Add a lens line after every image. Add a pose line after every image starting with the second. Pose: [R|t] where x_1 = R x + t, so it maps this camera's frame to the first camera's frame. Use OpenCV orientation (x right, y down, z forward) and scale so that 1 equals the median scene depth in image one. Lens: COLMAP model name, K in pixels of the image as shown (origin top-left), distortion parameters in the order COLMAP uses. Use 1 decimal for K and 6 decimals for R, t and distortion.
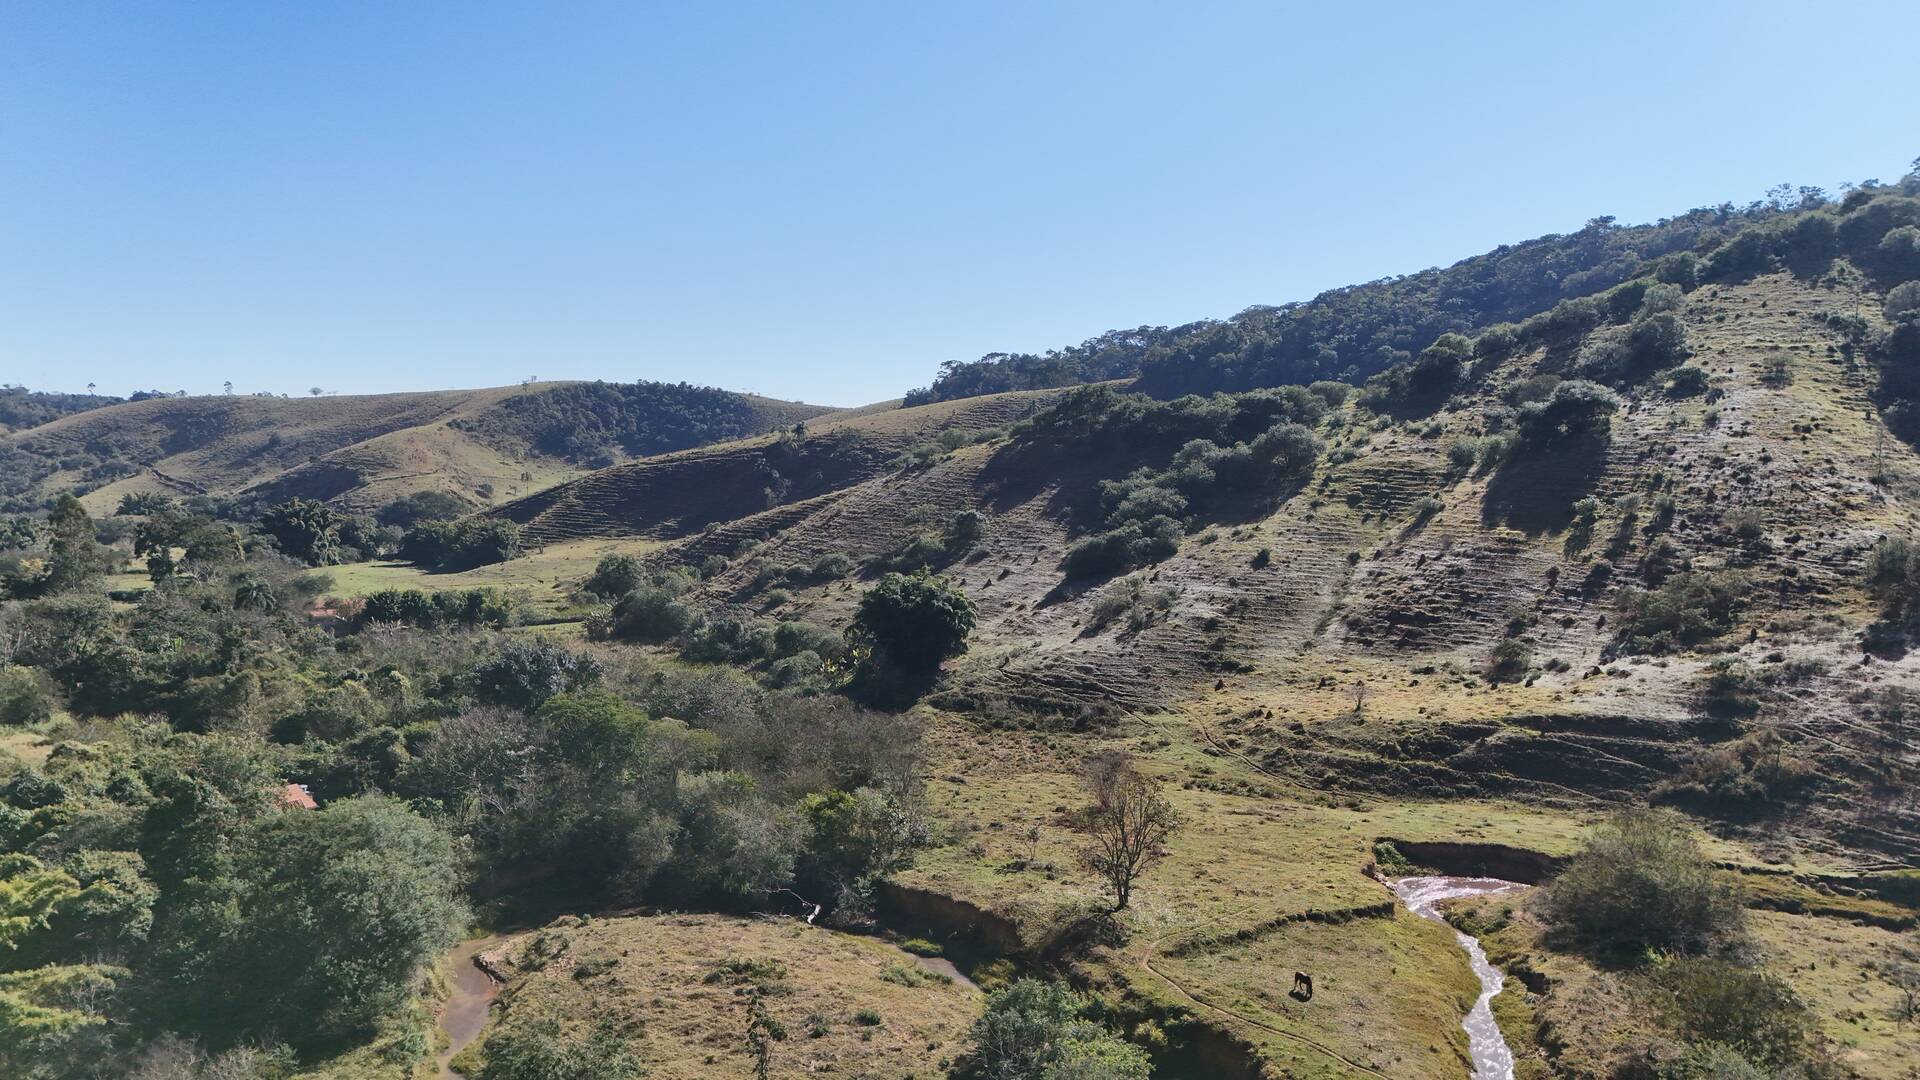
lens RADIAL K [[1444.9, 0, 960.0], [0, 1444.9, 540.0], [0, 0, 1]] dist [0.091201, -0.077463]
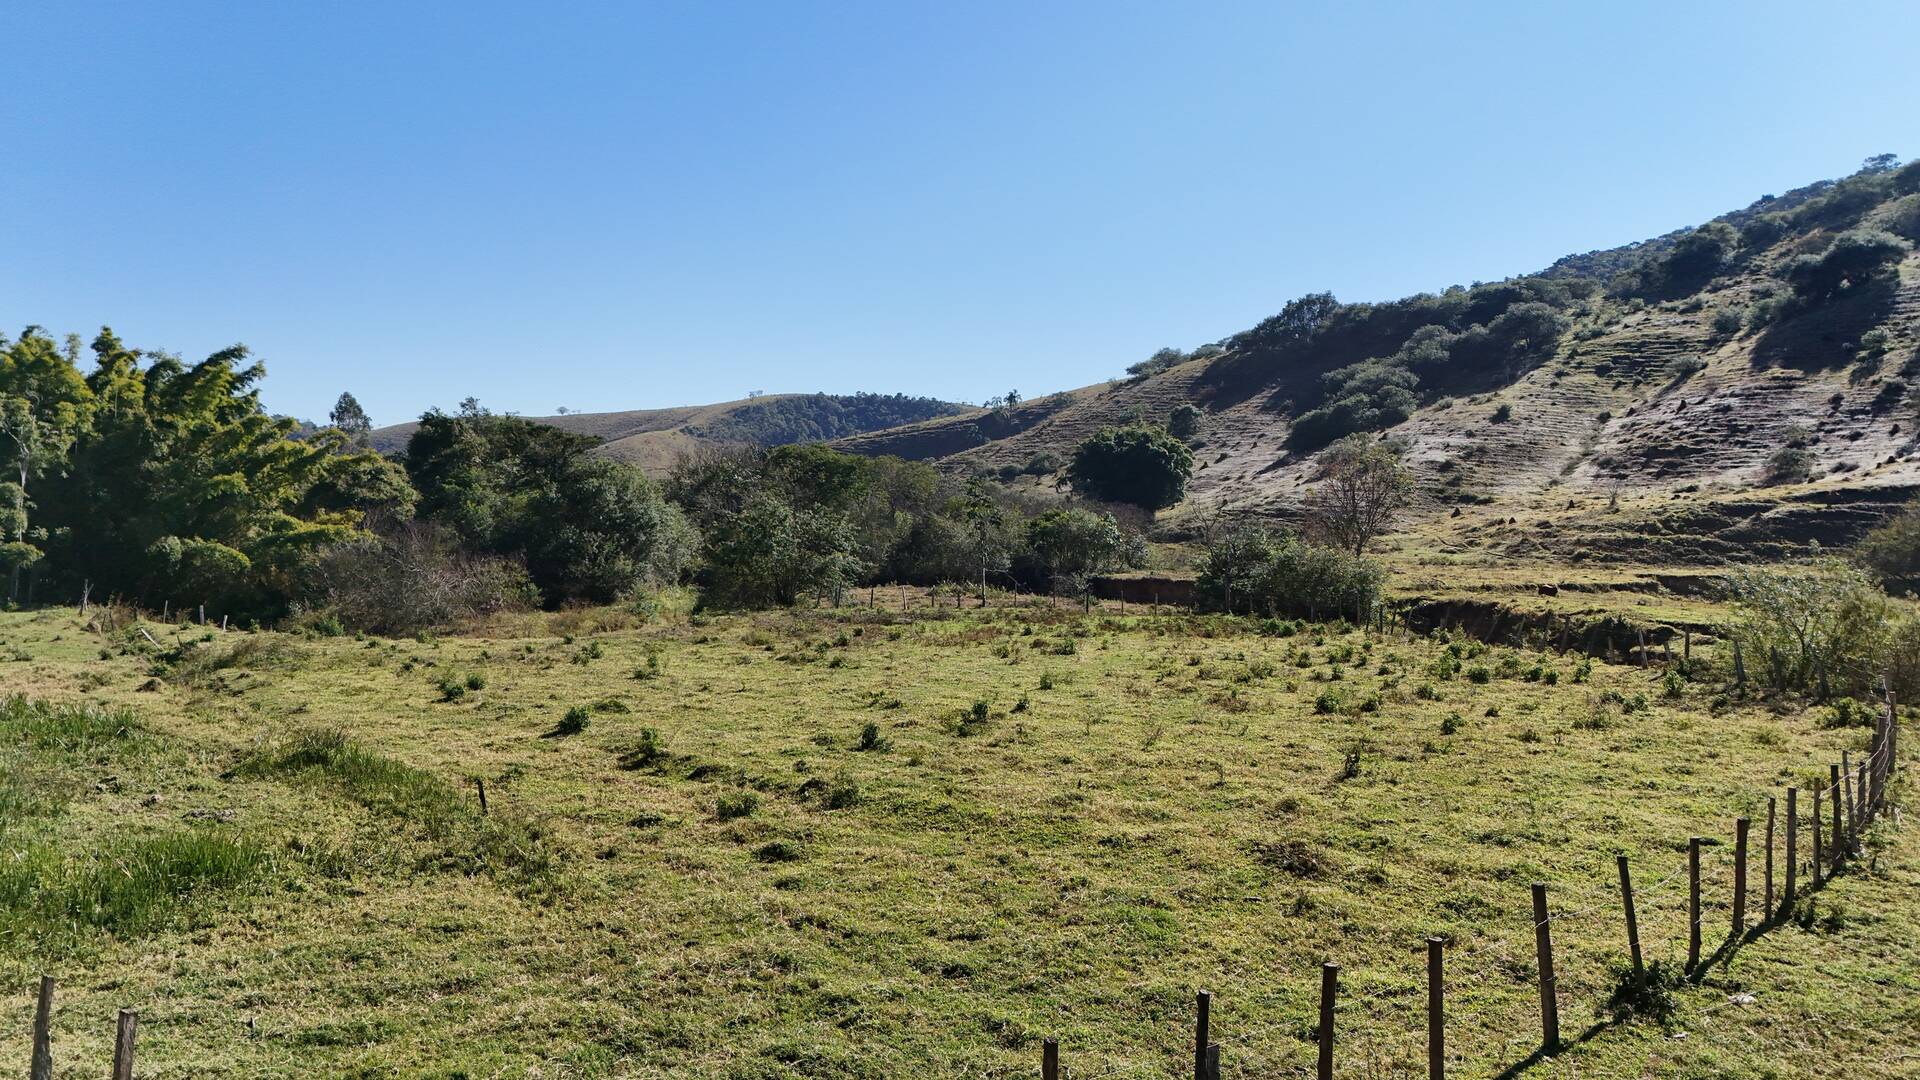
lens RADIAL K [[1444.9, 0, 960.0], [0, 1444.9, 540.0], [0, 0, 1]] dist [0.091201, -0.077463]
pose [[0.989522, 0.004189, -0.144324, -0.003382], [-0.011098, 0.998829, -0.047095, 0.143673], [0.143957, 0.048203, 0.988409, 0.009581]]
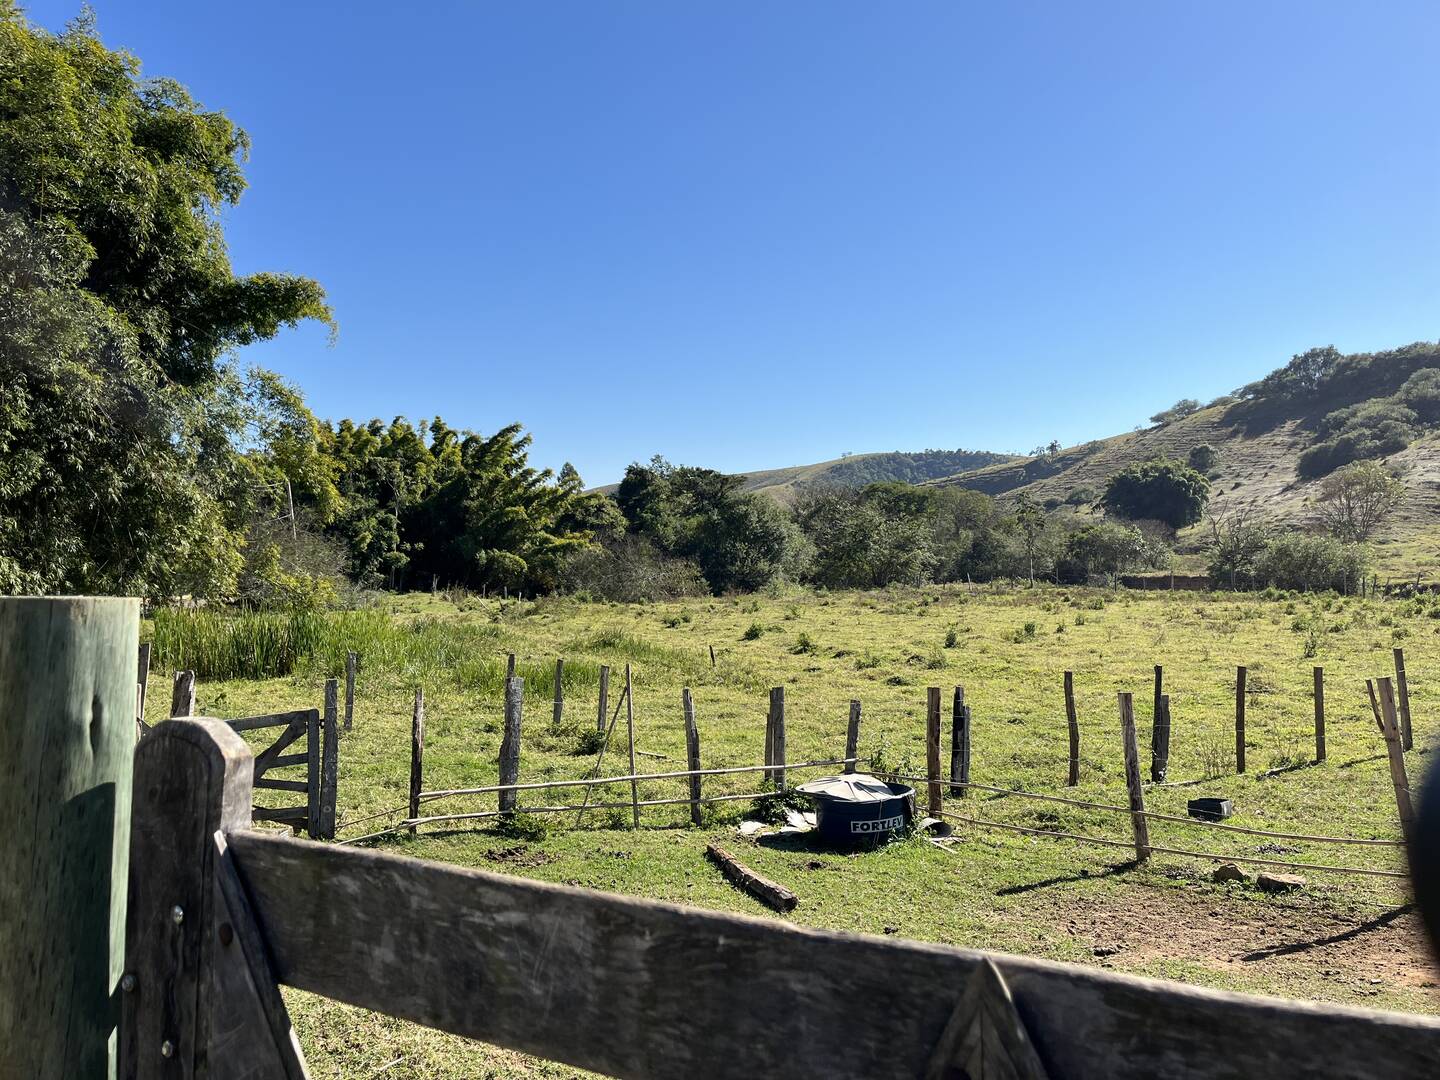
lens RADIAL K [[1108.7, 0, 720.0], [0, 1108.7, 540.0], [0, 0, 1]] dist [0.128557, -0.177903]
pose [[0.921155, -0.017318, -0.388810, 0.000044], [-0.010567, 0.997528, -0.069466, 0.154177], [0.389052, 0.068098, 0.918695, -0.014816]]
